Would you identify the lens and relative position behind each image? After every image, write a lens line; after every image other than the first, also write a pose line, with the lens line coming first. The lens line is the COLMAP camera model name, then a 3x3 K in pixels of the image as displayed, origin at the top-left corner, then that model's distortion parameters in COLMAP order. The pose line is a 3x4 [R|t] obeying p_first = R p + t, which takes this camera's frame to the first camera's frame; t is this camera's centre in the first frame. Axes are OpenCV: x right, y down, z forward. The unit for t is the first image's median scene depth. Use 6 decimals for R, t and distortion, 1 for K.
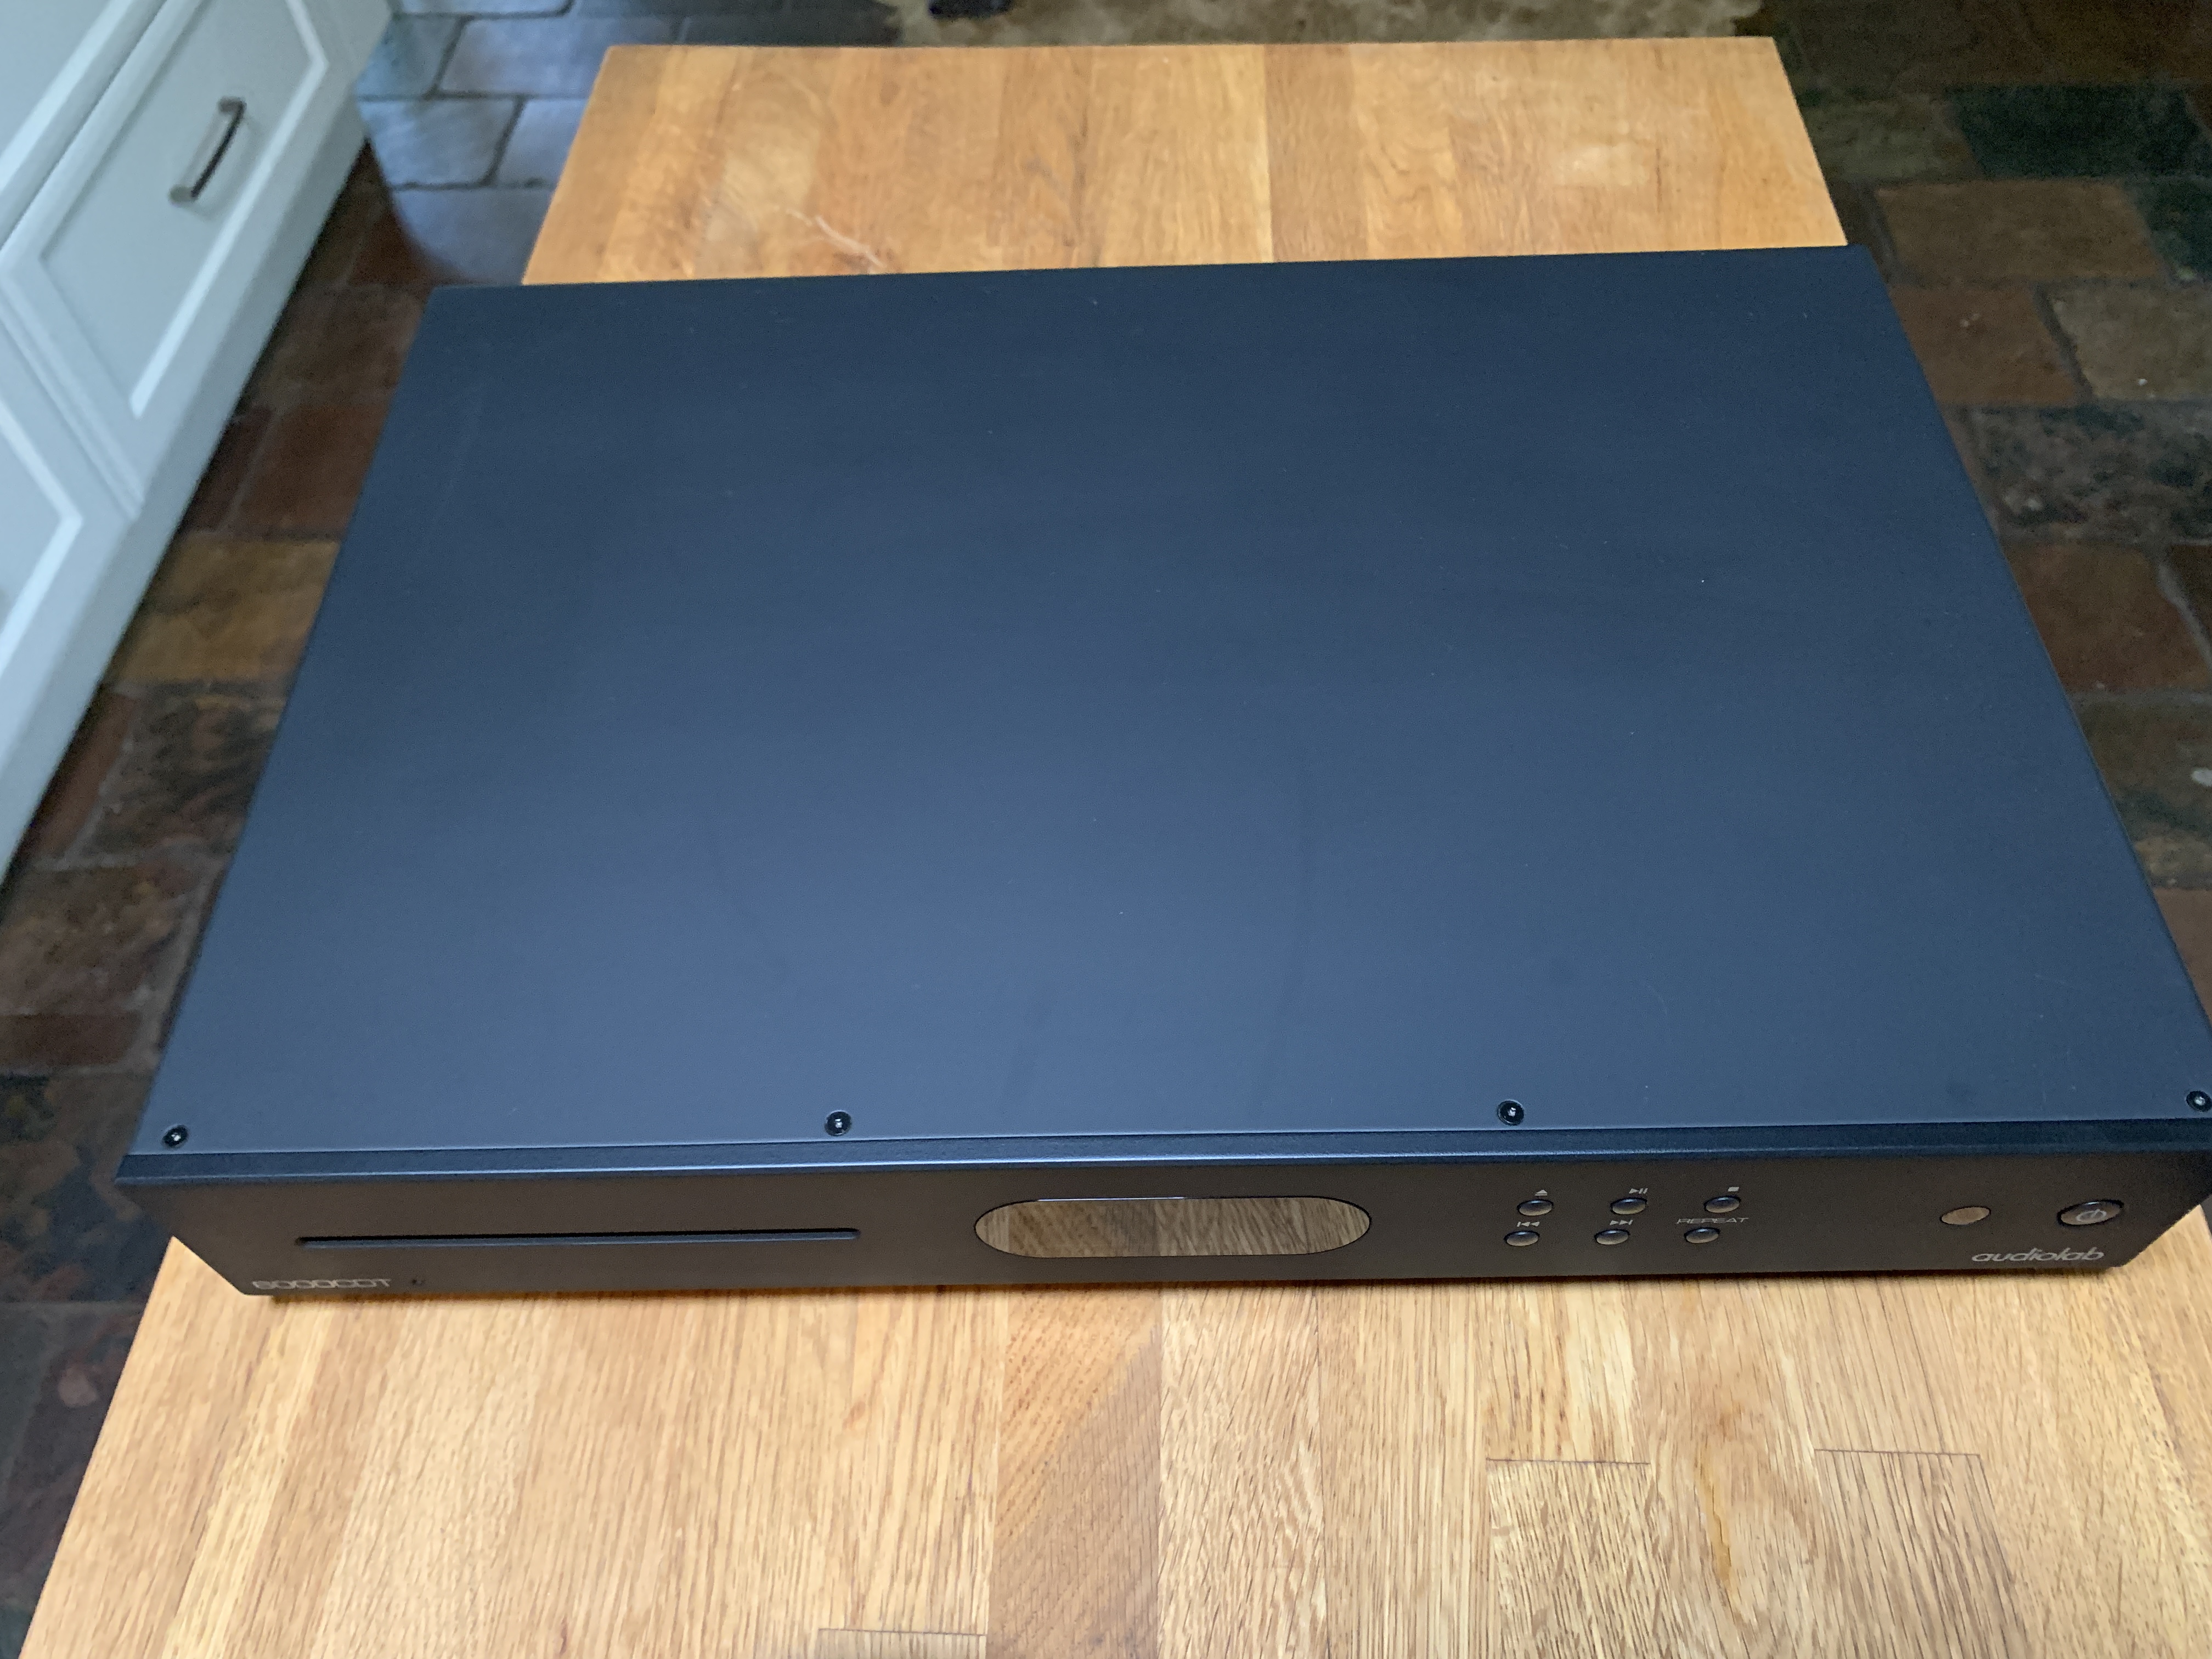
lens RADIAL K [[1727.4, 0, 1103.7], [0, 1727.4, 830.3], [0, 0, 1]] dist [0.005030, -0.014769]
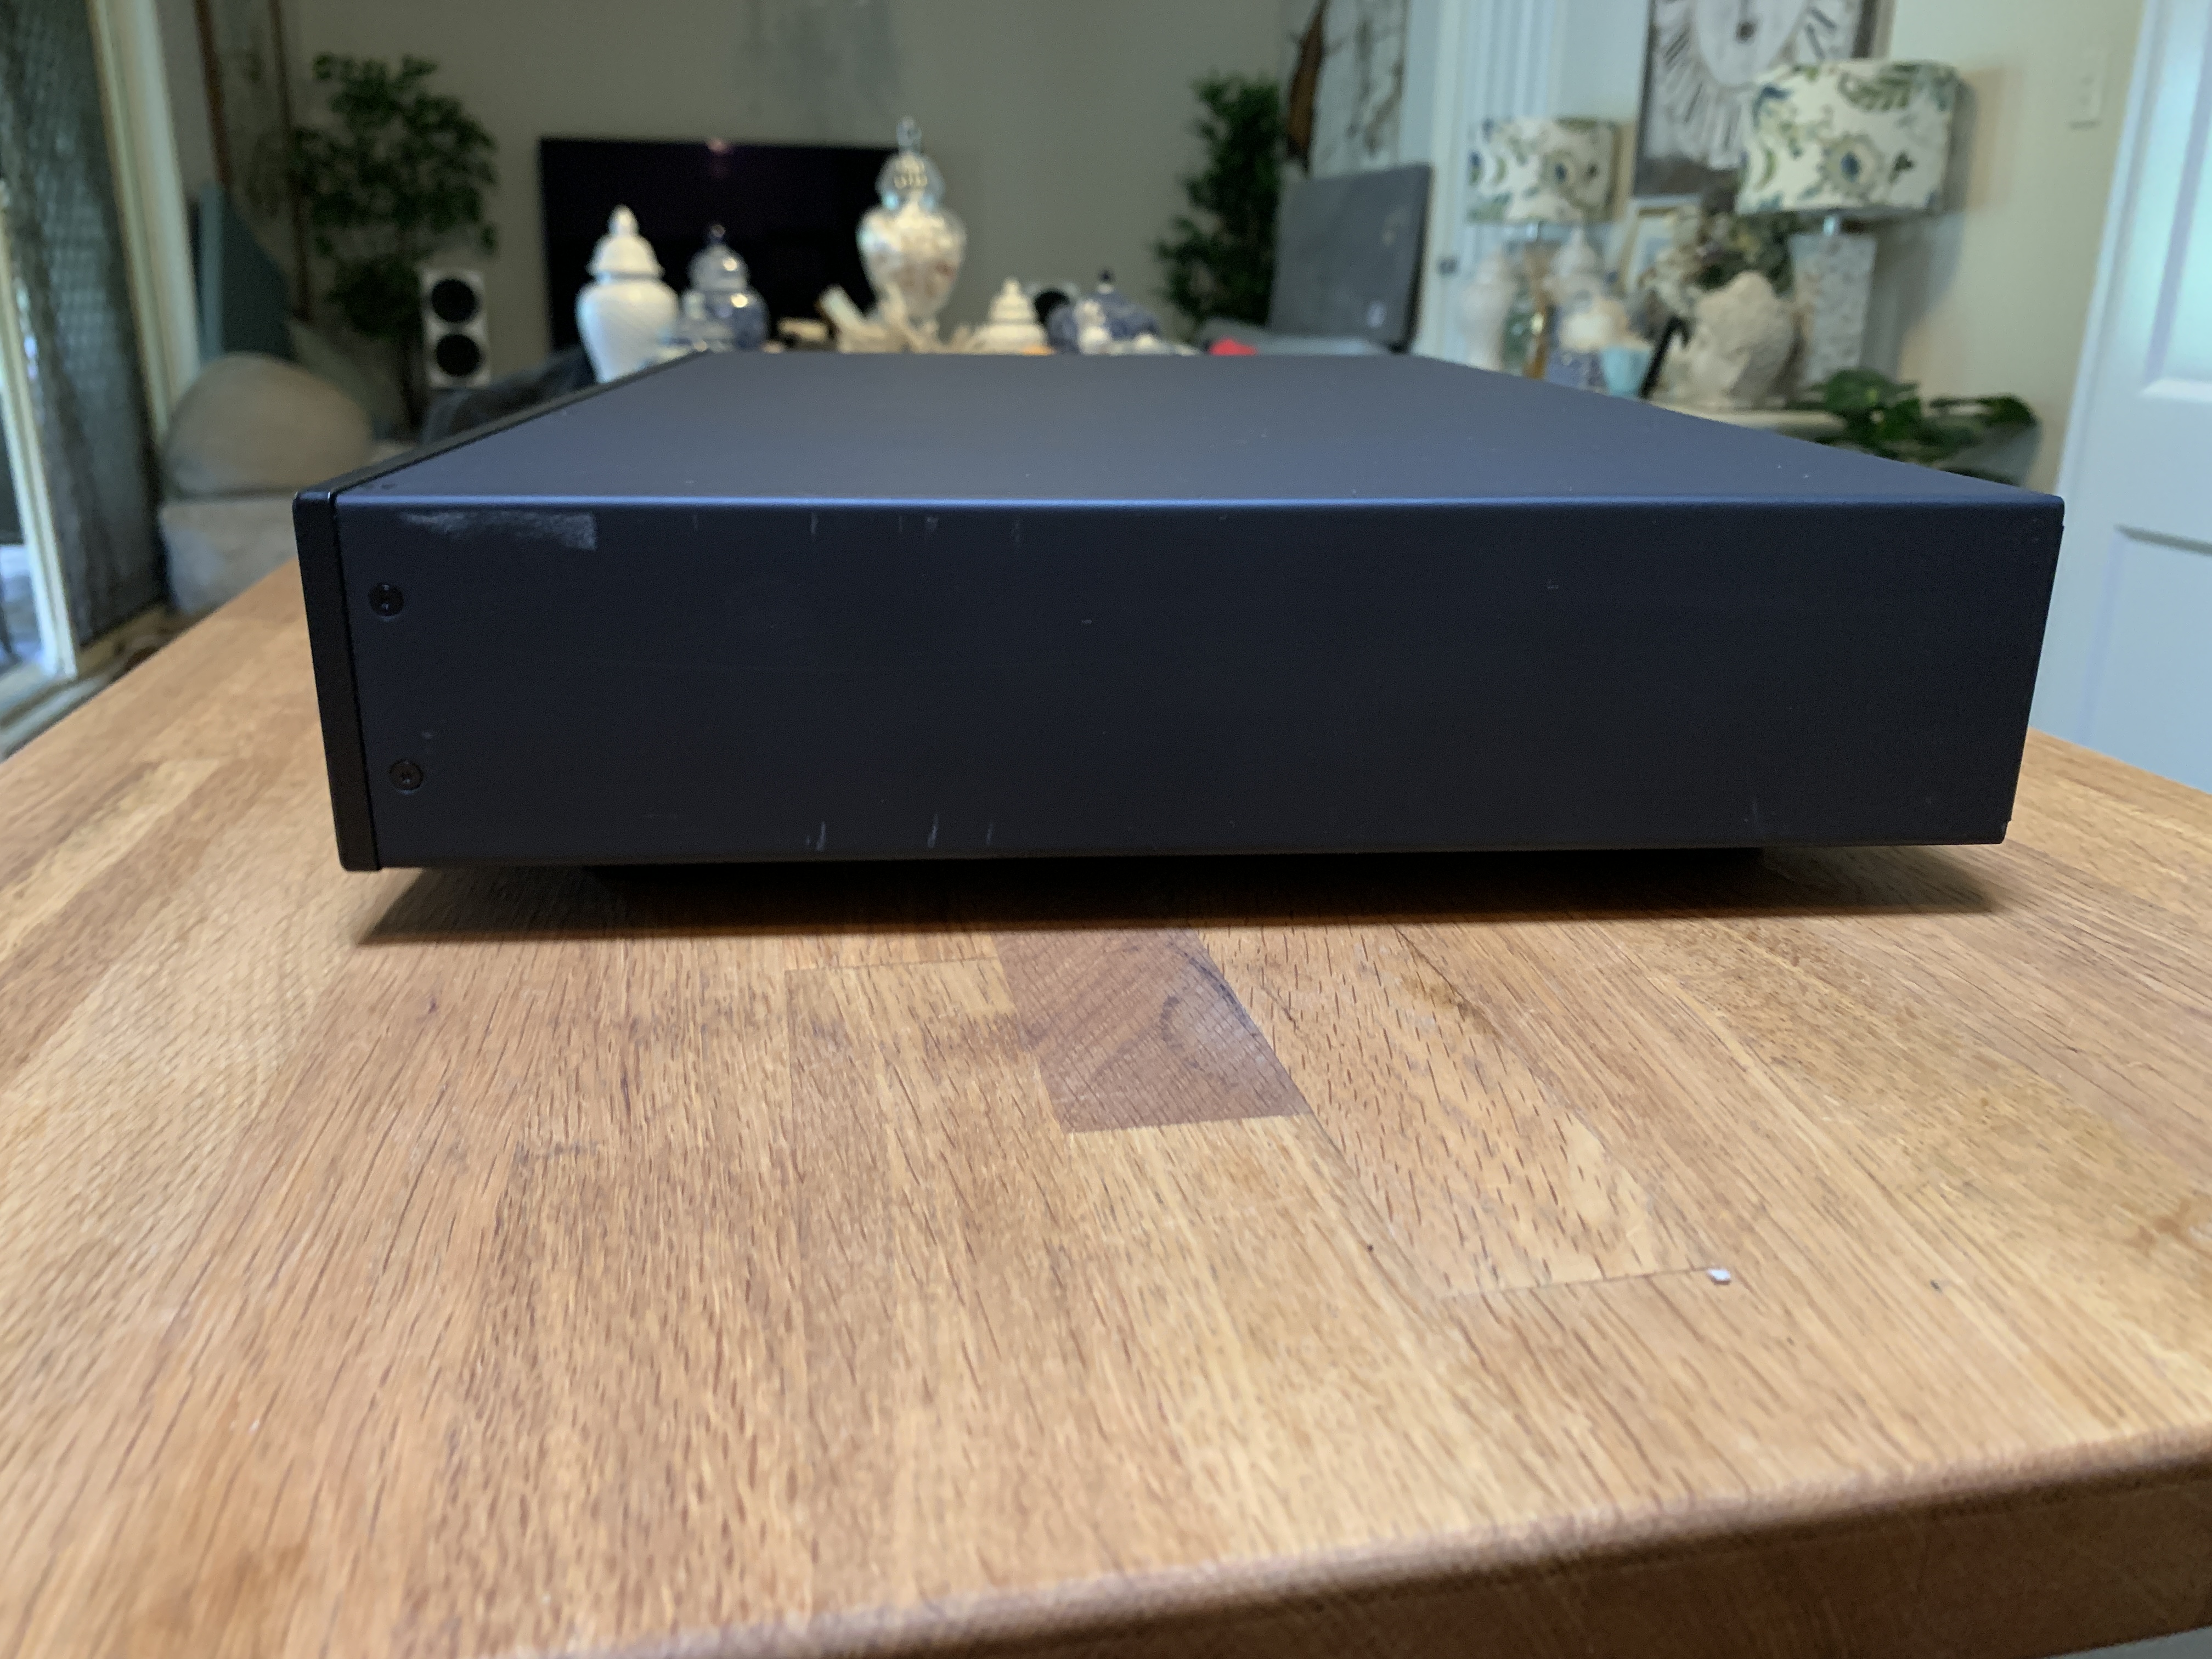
lens RADIAL K [[1727.4, 0, 1114.4], [0, 1727.4, 813.5], [0, 0, 1]] dist [0.005030, -0.014769]
pose [[0.970535, -0.028564, 0.239260, -0.187743], [0.166843, 0.796078, -0.581742, 0.812880], [-0.173853, 0.604520, 0.777387, 0.297713]]
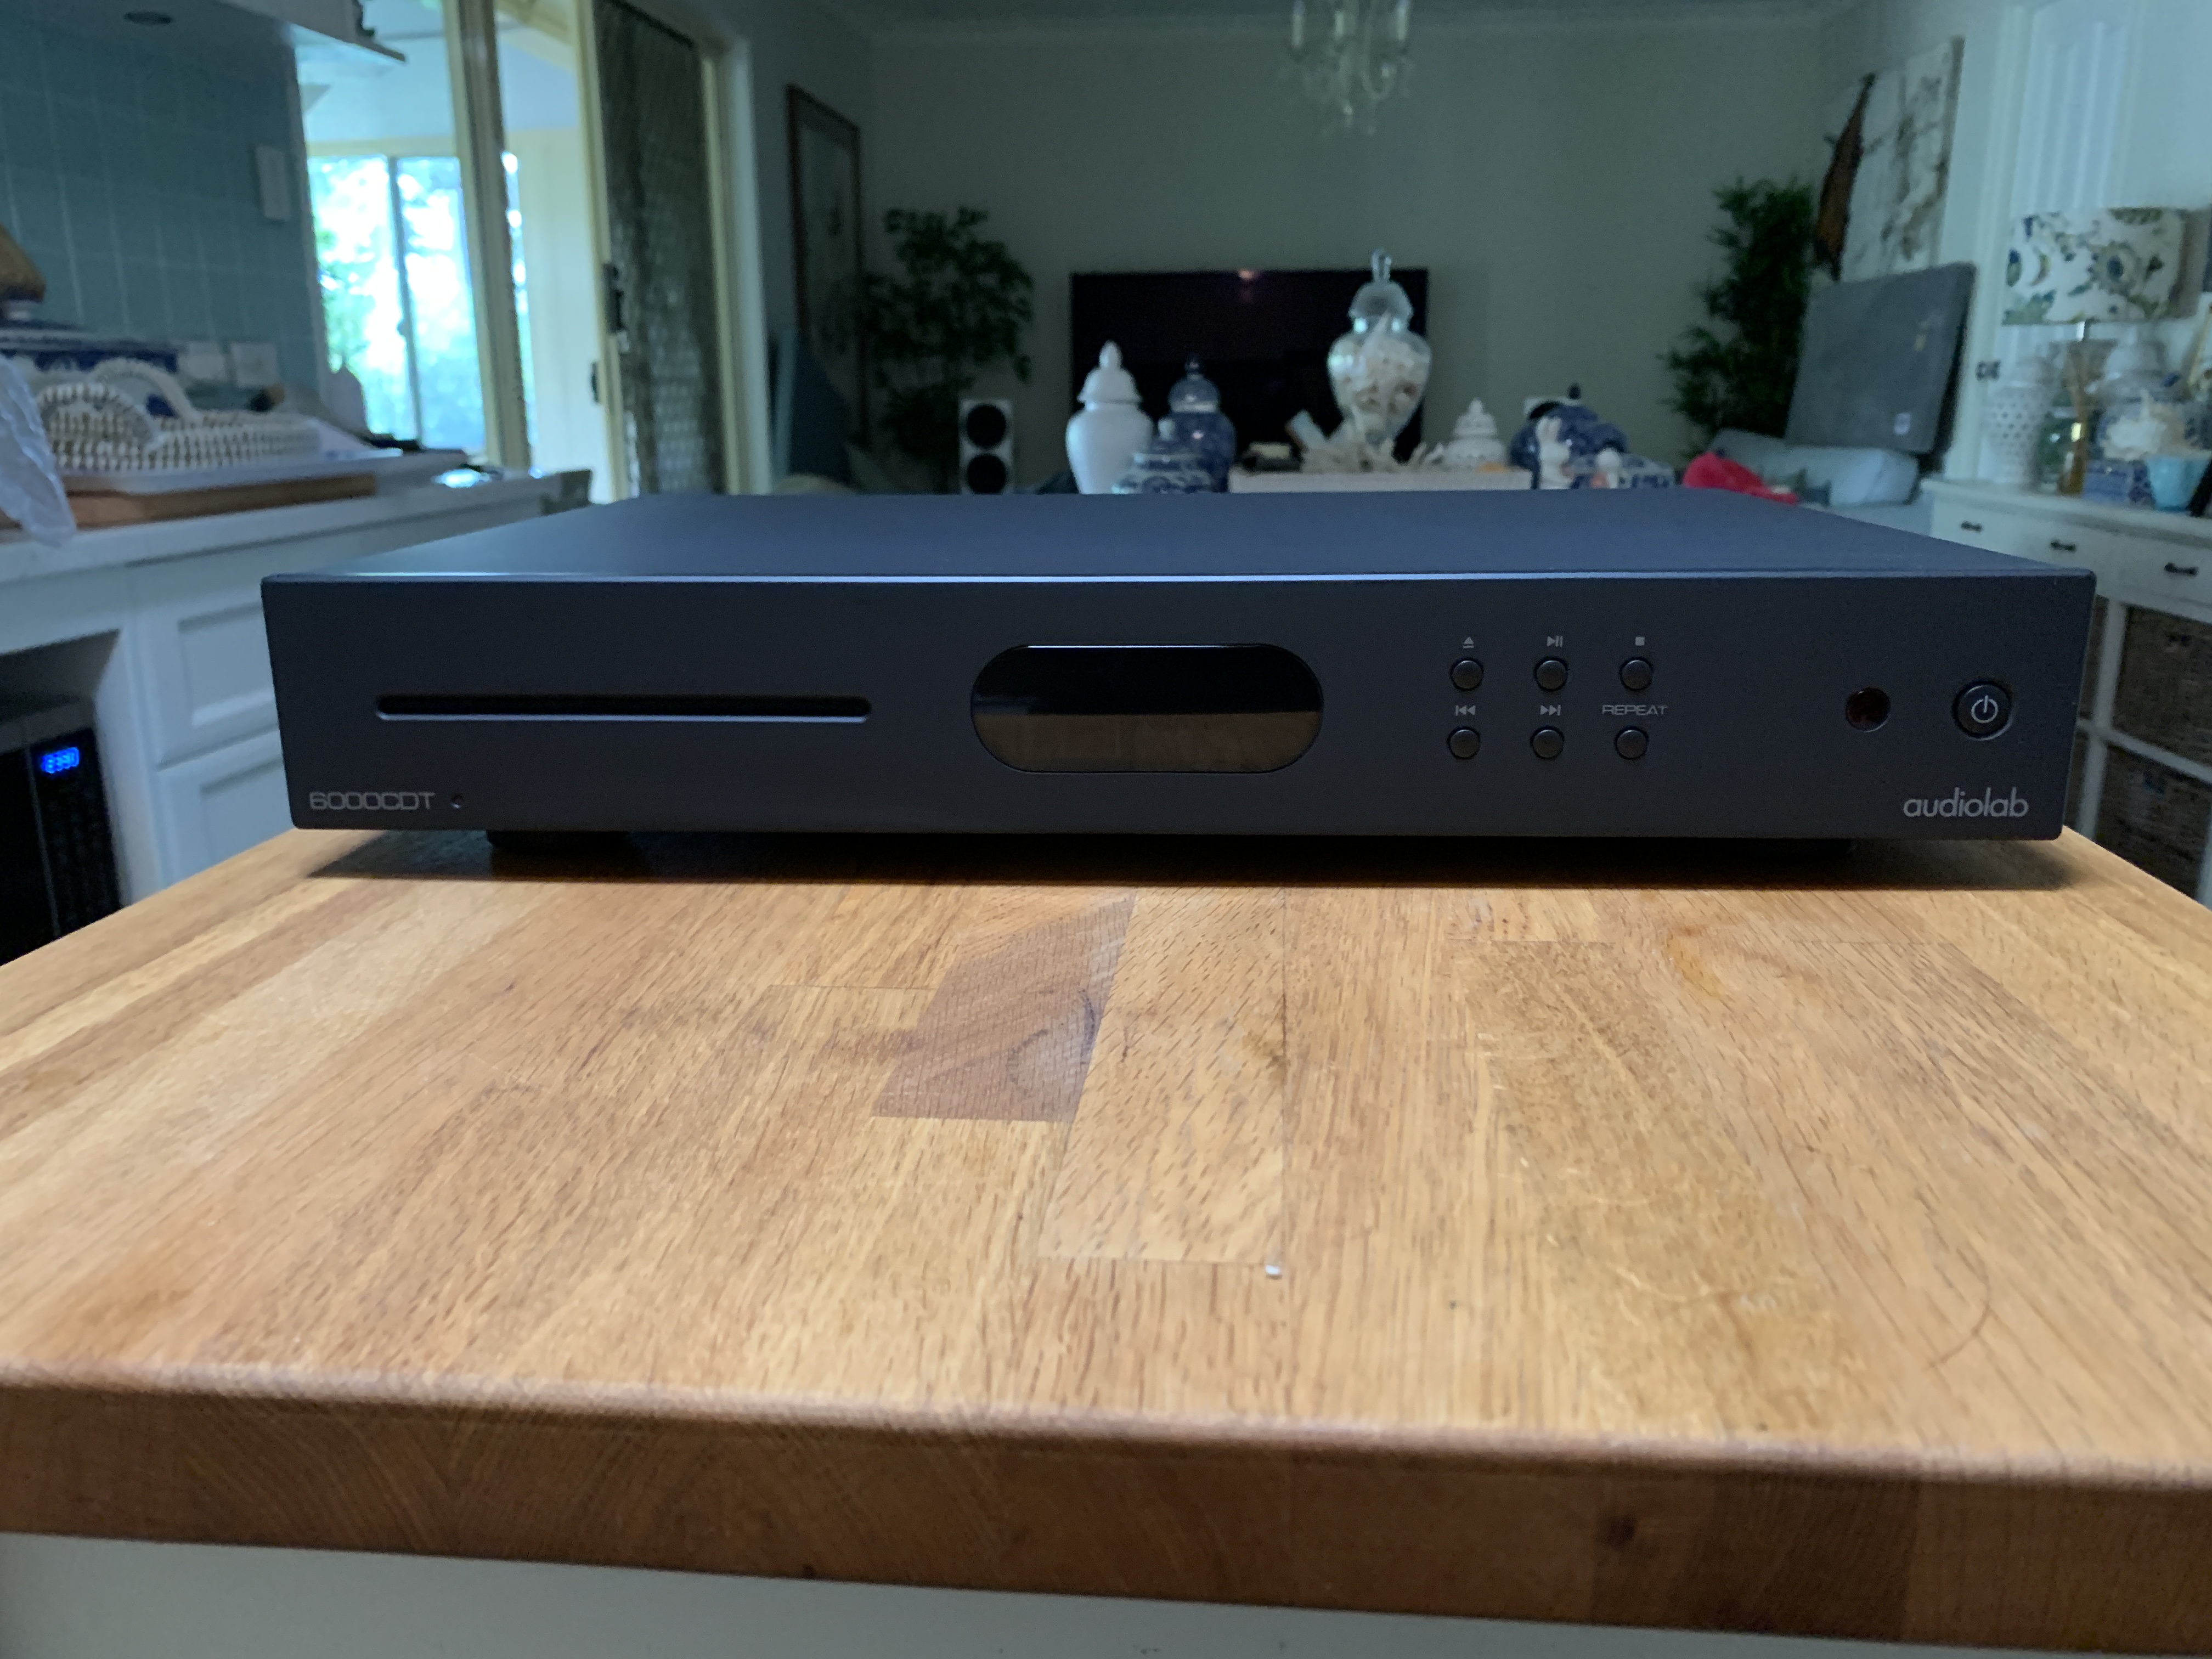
lens RADIAL K [[1727.4, 0, 1100.1], [0, 1727.4, 828.5], [0, 0, 1]] dist [0.005030, -0.014769]
pose [[0.997575, 0.037496, -0.058632, 0.071569], [-0.066358, 0.766428, -0.638894, 0.927596], [0.020981, 0.641235, 0.767057, 0.177145]]
